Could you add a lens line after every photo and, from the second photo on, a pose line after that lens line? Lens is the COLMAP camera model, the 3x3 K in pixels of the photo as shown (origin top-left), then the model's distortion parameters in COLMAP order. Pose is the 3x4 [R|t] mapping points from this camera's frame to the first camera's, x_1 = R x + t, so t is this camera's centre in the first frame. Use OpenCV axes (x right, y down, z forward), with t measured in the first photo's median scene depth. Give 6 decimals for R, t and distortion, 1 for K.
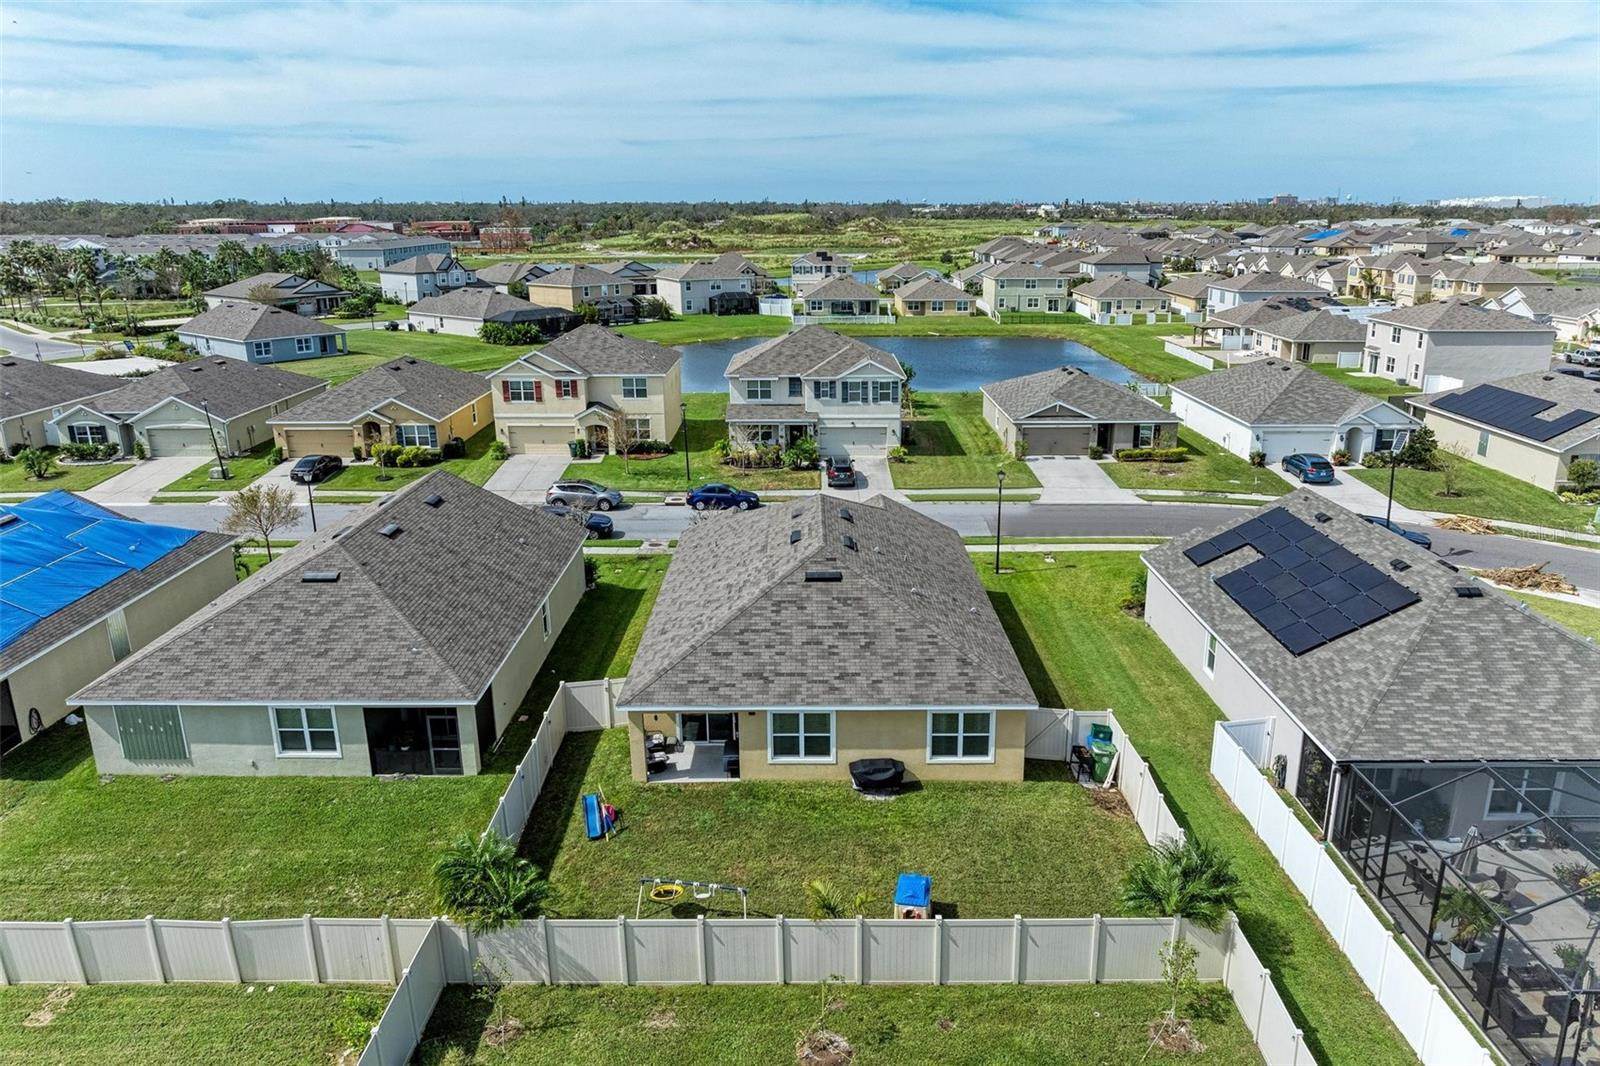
lens RADIAL K [[1132.3, 0, 800.0], [0, 1132.3, 533.0], [0, 0, 1]] dist [-0.035278, 0.022118]
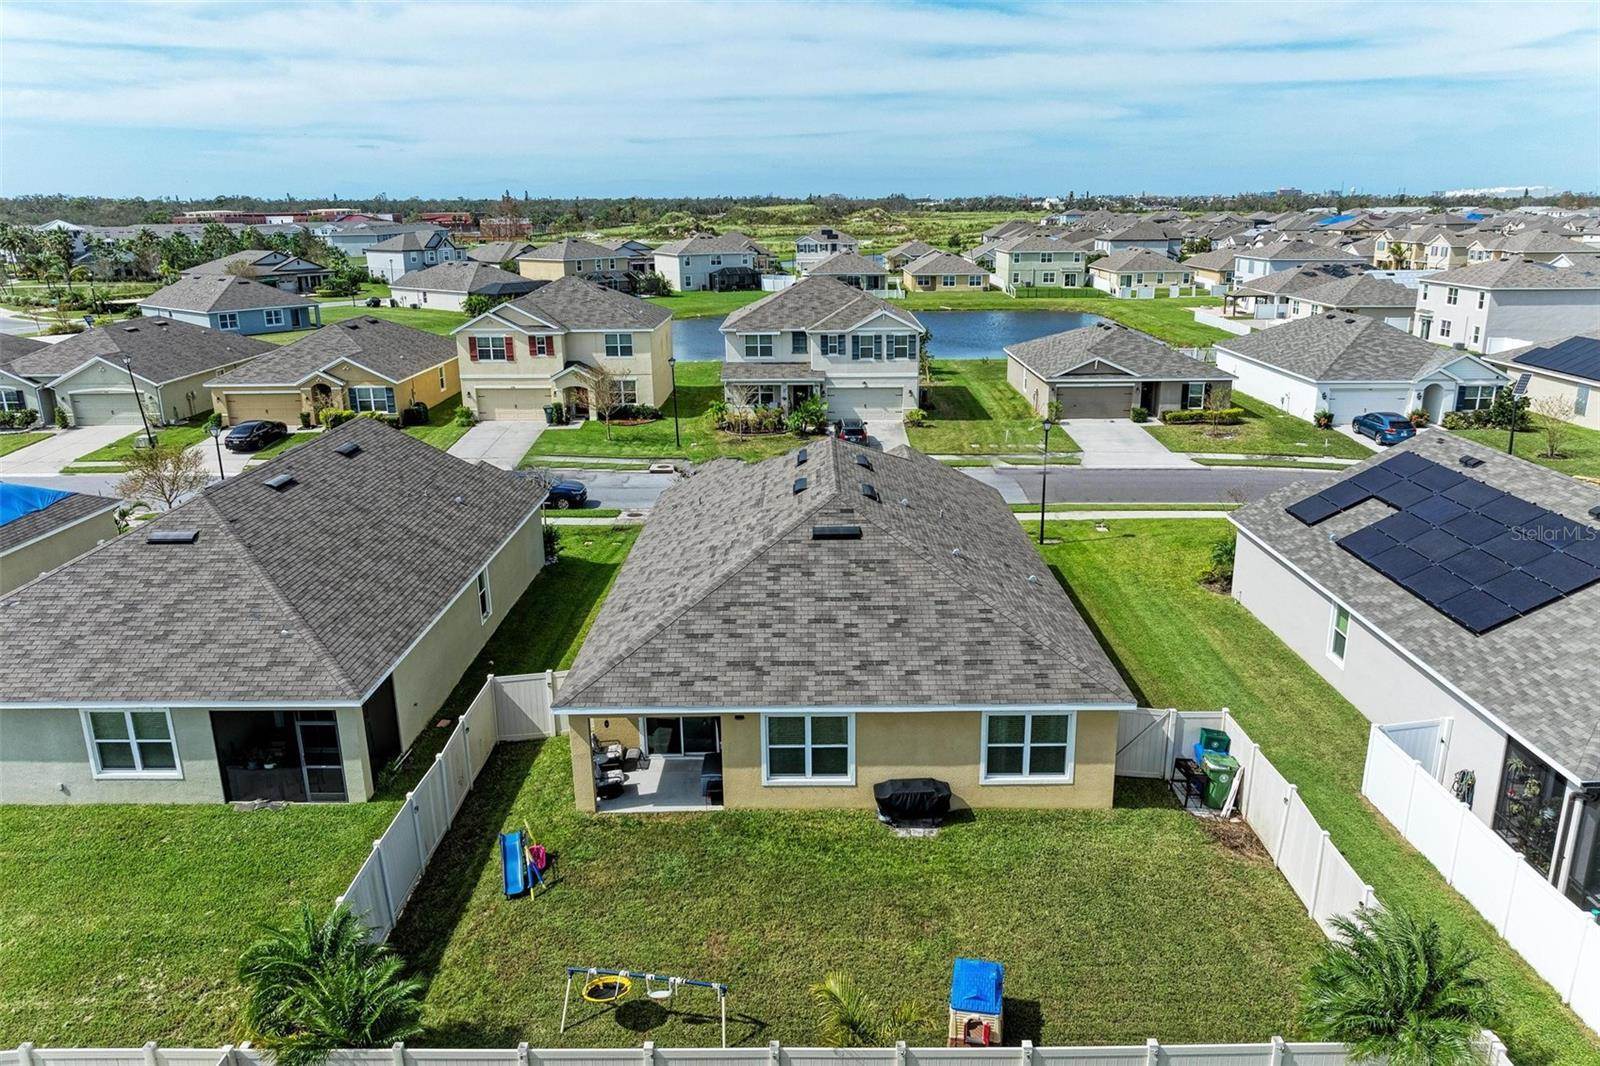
lens RADIAL K [[1132.0, 0, 801.7], [0, 1132.0, 513.3], [0, 0, 1]] dist [-0.041494, 0.032956]
pose [[0.999982, -0.004842, -0.003644, 0.000272], [0.004792, 0.999895, -0.013658, 0.016968], [0.003710, 0.013640, 0.999900, 0.119072]]
